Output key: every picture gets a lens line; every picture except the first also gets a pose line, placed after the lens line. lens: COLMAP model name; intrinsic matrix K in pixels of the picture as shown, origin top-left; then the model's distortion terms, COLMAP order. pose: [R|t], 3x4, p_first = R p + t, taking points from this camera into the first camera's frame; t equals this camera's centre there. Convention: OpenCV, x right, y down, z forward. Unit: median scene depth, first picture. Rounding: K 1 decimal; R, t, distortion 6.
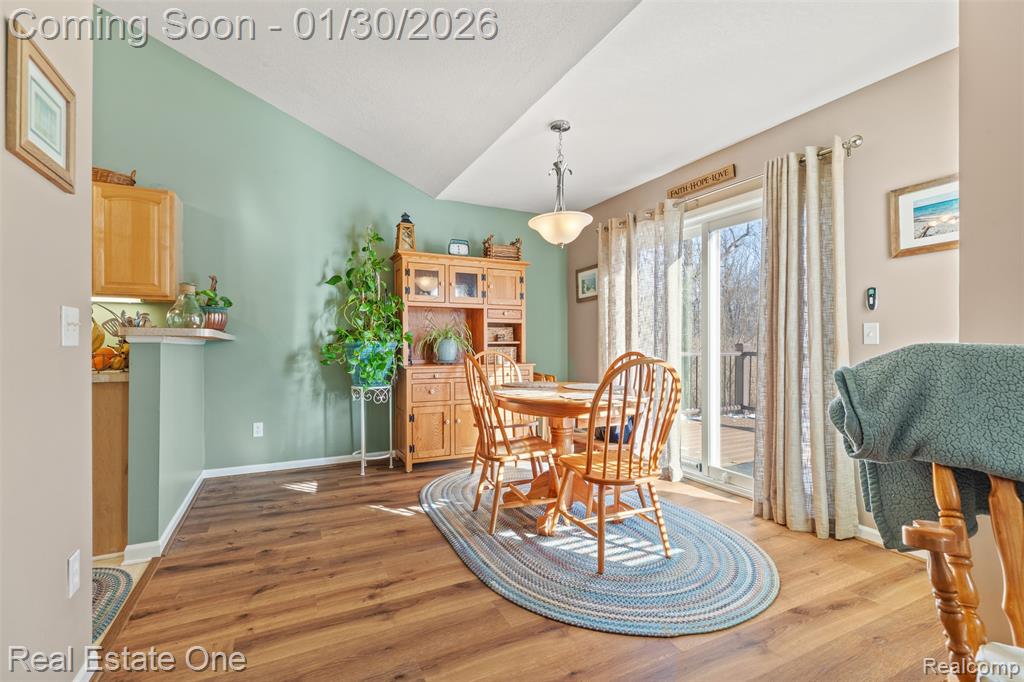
lens RADIAL K [[463.6, 0, 521.0], [0, 463.6, 340.1], [0, 0, 1]] dist [0.005534, -0.000202]
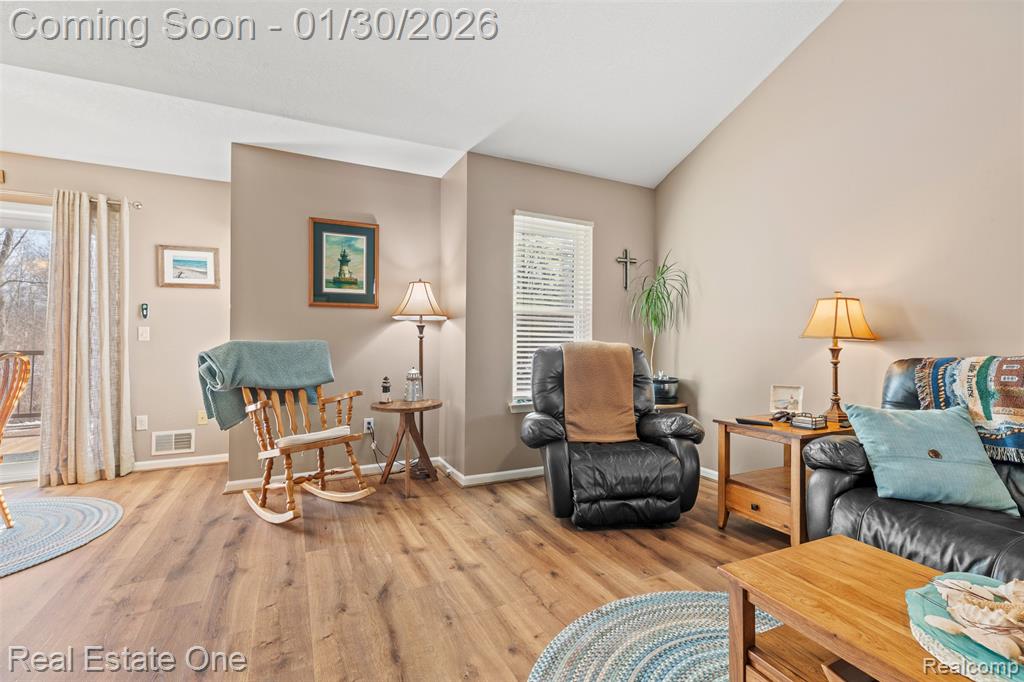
lens RADIAL K [[463.6, 0, 508.6], [0, 463.6, 334.8], [0, 0, 1]] dist [0.005534, -0.000202]
pose [[0.026826, 0.010219, 0.999588, -0.661673], [-0.007016, 0.999925, -0.010034, -0.003613], [-0.999616, -0.006744, 0.026895, -0.210732]]
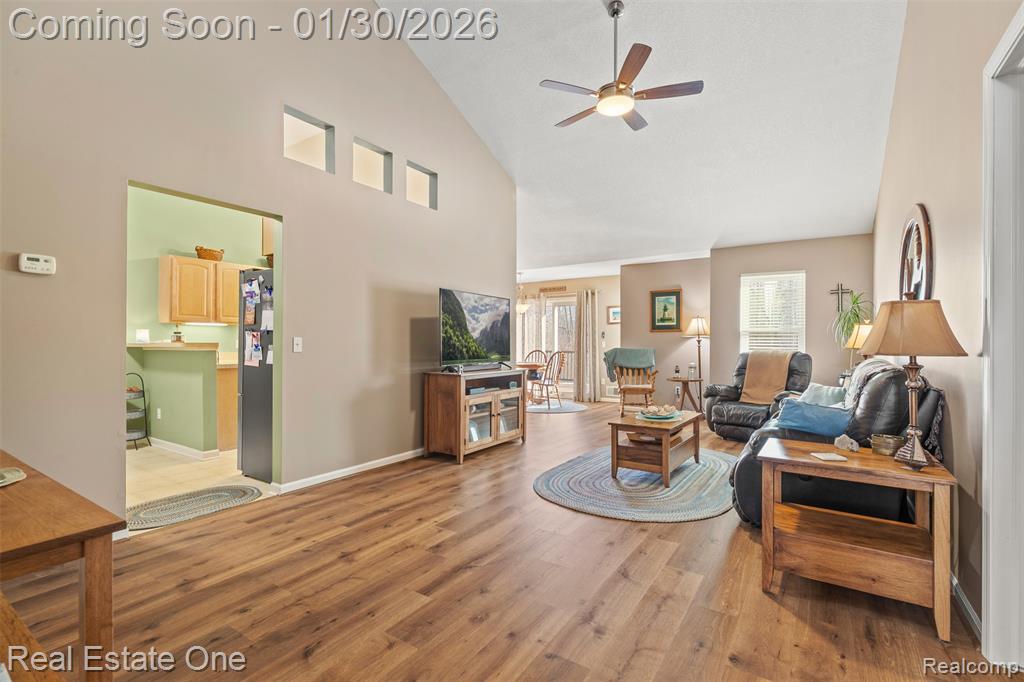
lens RADIAL K [[463.6, 0, 514.2], [0, 463.6, 343.2], [0, 0, 1]] dist [0.005534, -0.000202]
pose [[0.872925, -0.000191, 0.487854, -1.456647], [-0.001438, 0.999995, 0.002964, -0.030527], [-0.487852, -0.003289, 0.872920, -1.636435]]
